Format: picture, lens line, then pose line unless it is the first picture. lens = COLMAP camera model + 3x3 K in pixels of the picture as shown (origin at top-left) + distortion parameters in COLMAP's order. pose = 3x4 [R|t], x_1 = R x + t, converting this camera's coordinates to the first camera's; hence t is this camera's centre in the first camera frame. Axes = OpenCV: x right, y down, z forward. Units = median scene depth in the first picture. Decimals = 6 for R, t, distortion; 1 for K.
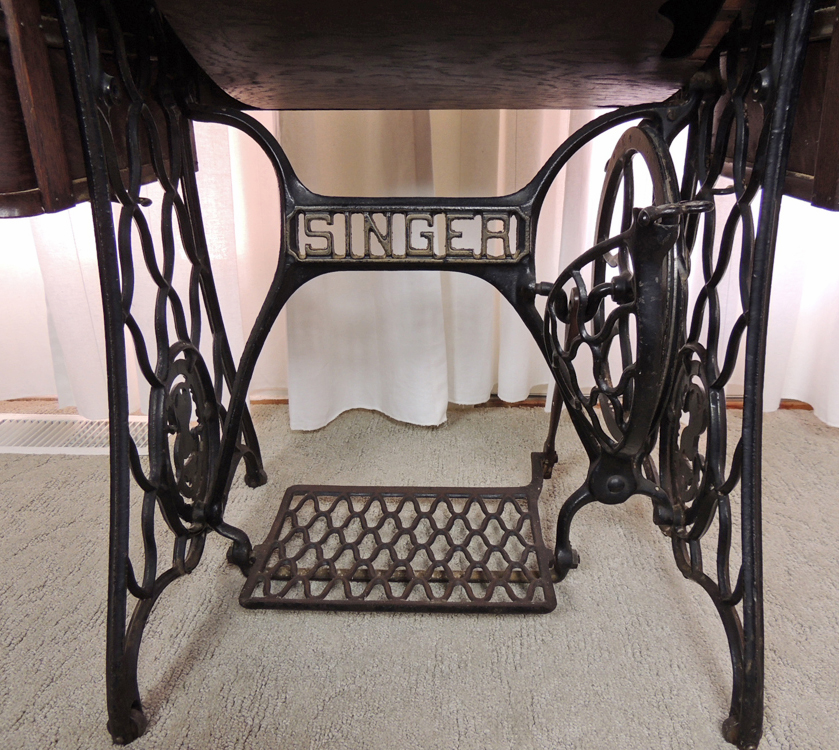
lens RADIAL K [[731.4, 0, 430.1], [0, 731.4, 374.0], [0, 0, 1]] dist [-0.010605, -0.009849]
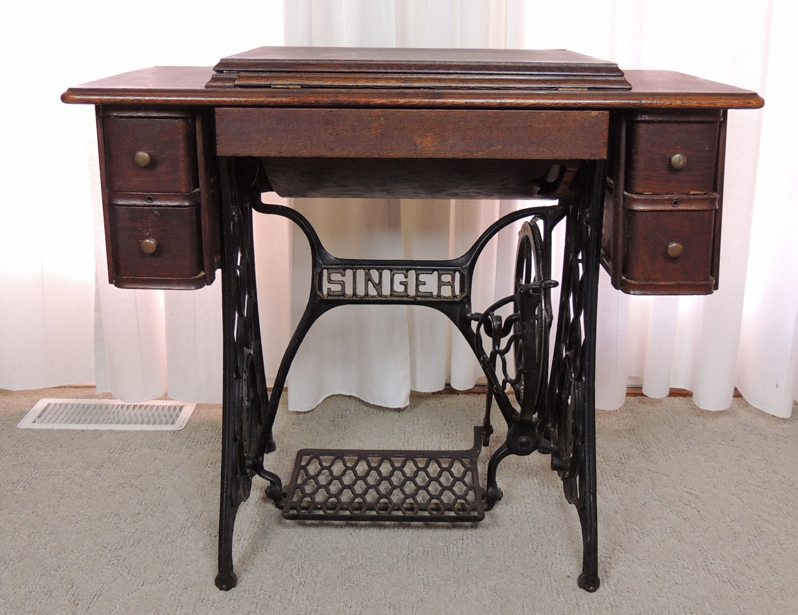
lens RADIAL K [[990.3, 0, 400.5], [0, 990.3, 275.8], [0, 0, 1]] dist [-0.007487, 0.009071]
pose [[0.999502, 0.007584, 0.030622, -0.076894], [-0.005053, 0.996627, -0.081911, -0.027982], [-0.031140, 0.081716, 0.996169, -1.145303]]
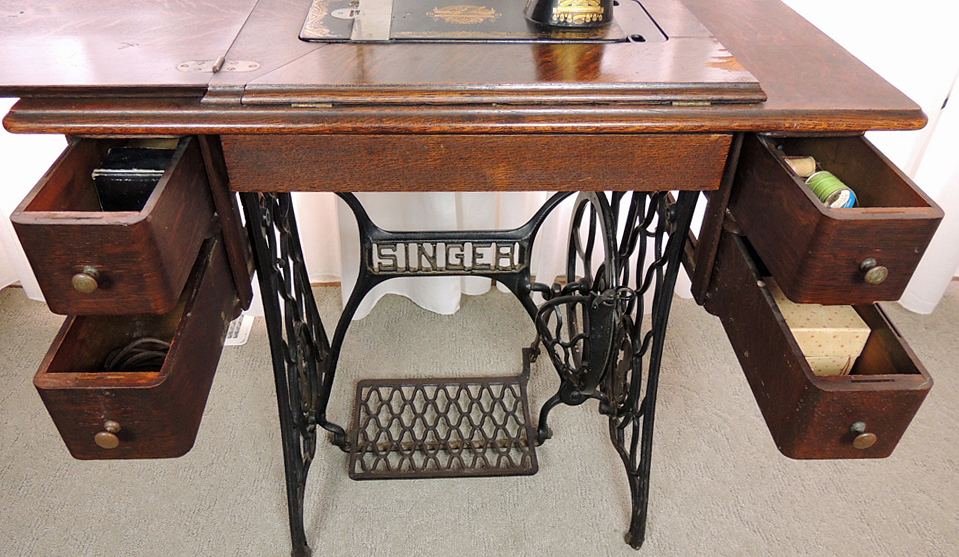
lens RADIAL K [[734.5, 0, 471.9], [0, 734.5, 358.9], [0, 0, 1]] dist [-0.005994, -0.004064]
pose [[0.995891, -0.036501, 0.082884, -0.110357], [0.004540, 0.934154, 0.356841, -0.522208], [-0.090451, -0.354998, 0.930481, -0.474471]]
